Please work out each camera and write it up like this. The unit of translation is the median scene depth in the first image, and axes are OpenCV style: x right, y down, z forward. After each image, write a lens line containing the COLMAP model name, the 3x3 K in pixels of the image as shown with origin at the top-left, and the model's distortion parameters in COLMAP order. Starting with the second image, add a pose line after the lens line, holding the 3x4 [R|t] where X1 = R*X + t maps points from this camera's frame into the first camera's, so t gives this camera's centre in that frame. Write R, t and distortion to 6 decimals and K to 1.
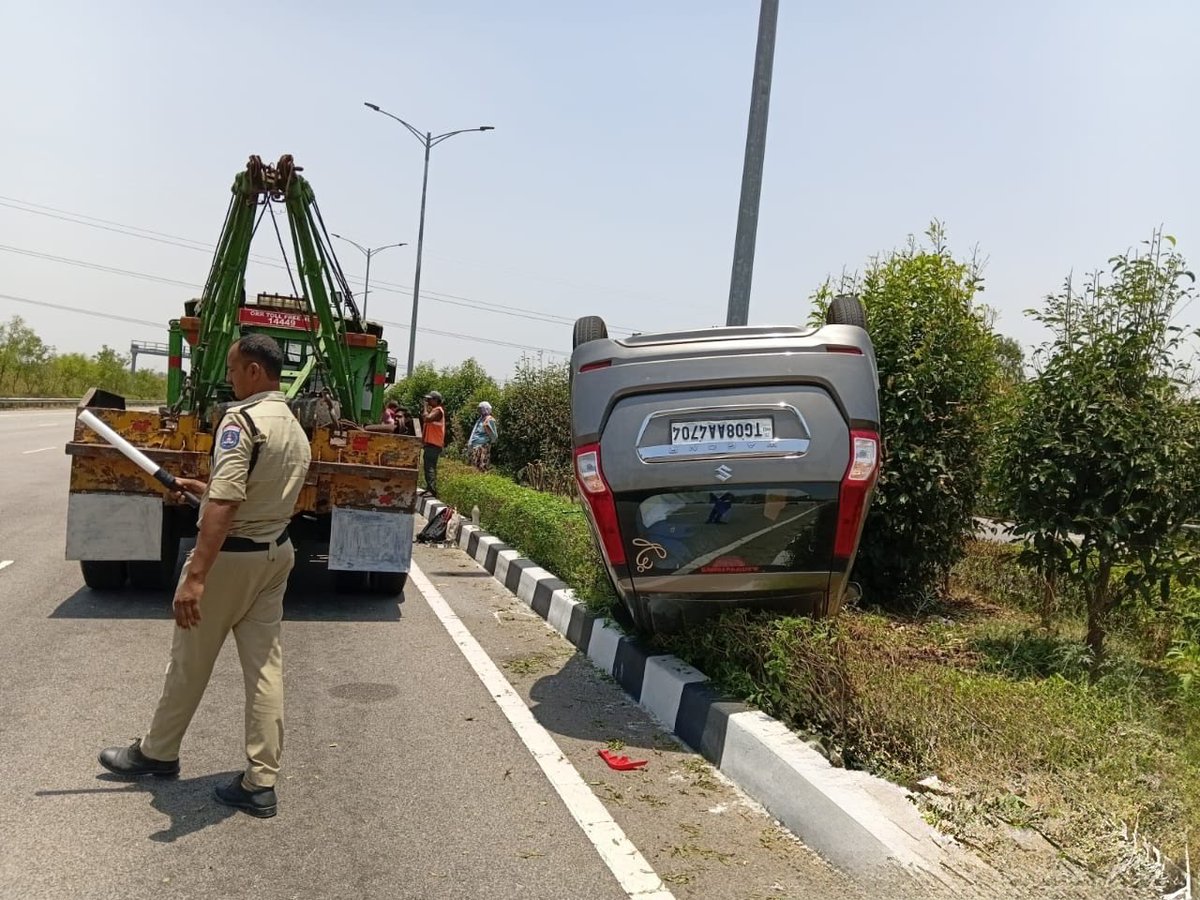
lens RADIAL K [[971.5, 0, 600.0], [0, 971.5, 450.0], [0, 0, 1]] dist [0.144561, -0.350812]
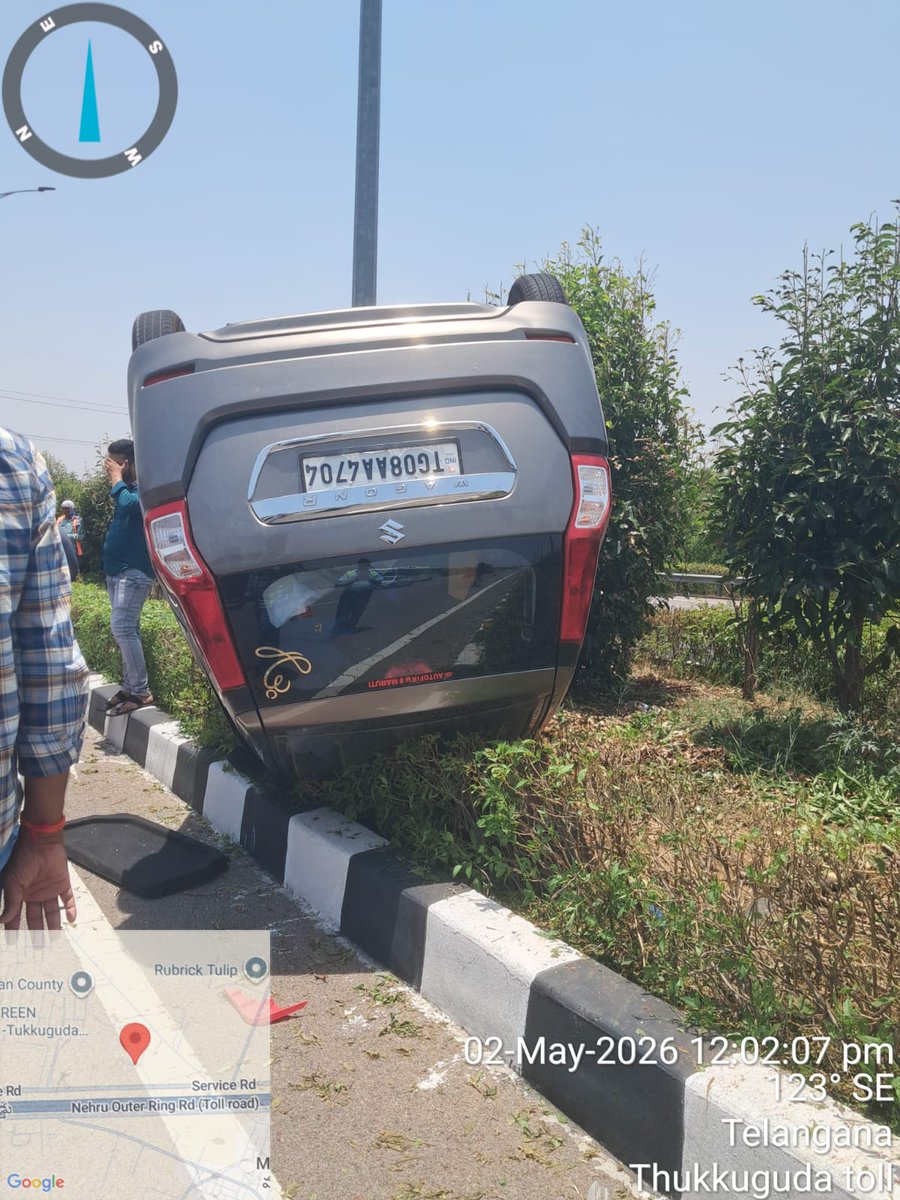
lens RADIAL K [[971.5, 0, 448.4], [0, 971.5, 589.5], [0, 0, 1]] dist [0.144561, -0.350812]
pose [[0.970092, -0.081937, 0.228492, 0.013844], [0.071876, 0.996056, 0.052026, 0.029880], [-0.231854, -0.034047, 0.972155, 0.359789]]
